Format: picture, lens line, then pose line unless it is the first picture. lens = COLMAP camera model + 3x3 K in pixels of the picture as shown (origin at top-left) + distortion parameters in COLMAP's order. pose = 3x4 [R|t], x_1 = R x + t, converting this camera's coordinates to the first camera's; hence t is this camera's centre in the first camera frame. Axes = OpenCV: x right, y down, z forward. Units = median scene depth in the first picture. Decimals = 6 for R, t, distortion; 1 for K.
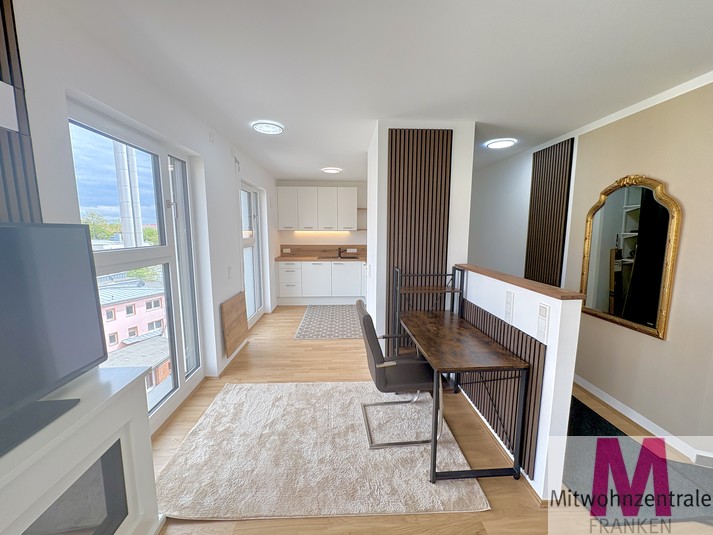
lens RADIAL K [[286.3, 0, 356.7], [0, 286.3, 267.2], [0, 0, 1]] dist [0.002196, 0.000022]
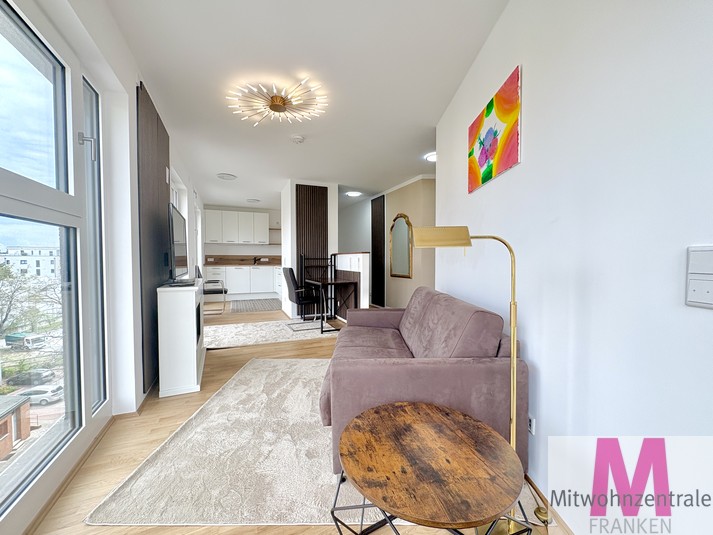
lens RADIAL K [[286.3, 0, 355.6], [0, 286.3, 267.8], [0, 0, 1]] dist [0.002196, 0.000022]
pose [[0.938394, -0.013785, 0.345293, -0.181260], [0.047534, 0.994855, -0.089467, 0.271555], [-0.342283, 0.100369, 0.934221, -0.876479]]
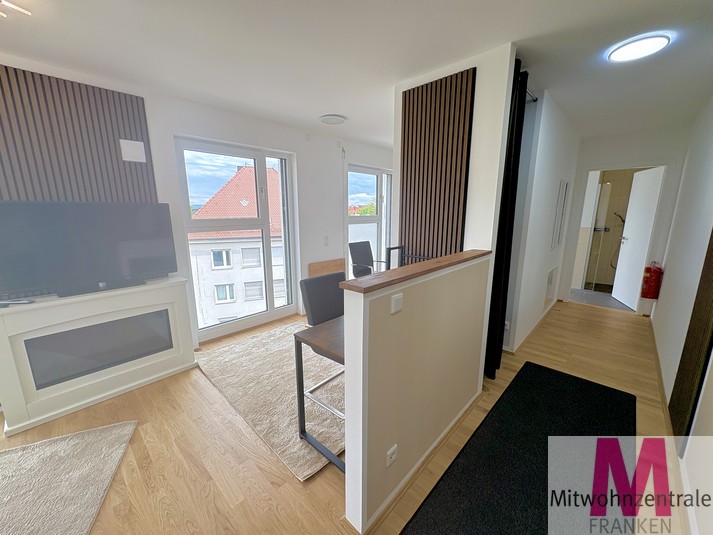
lens RADIAL K [[286.3, 0, 359.1], [0, 286.3, 268.0], [0, 0, 1]] dist [0.002196, 0.000022]
pose [[0.691885, 0.133421, -0.709573, 0.694029], [-0.088986, 0.991043, 0.099578, -0.006728], [0.716503, -0.005755, 0.697560, 0.246636]]
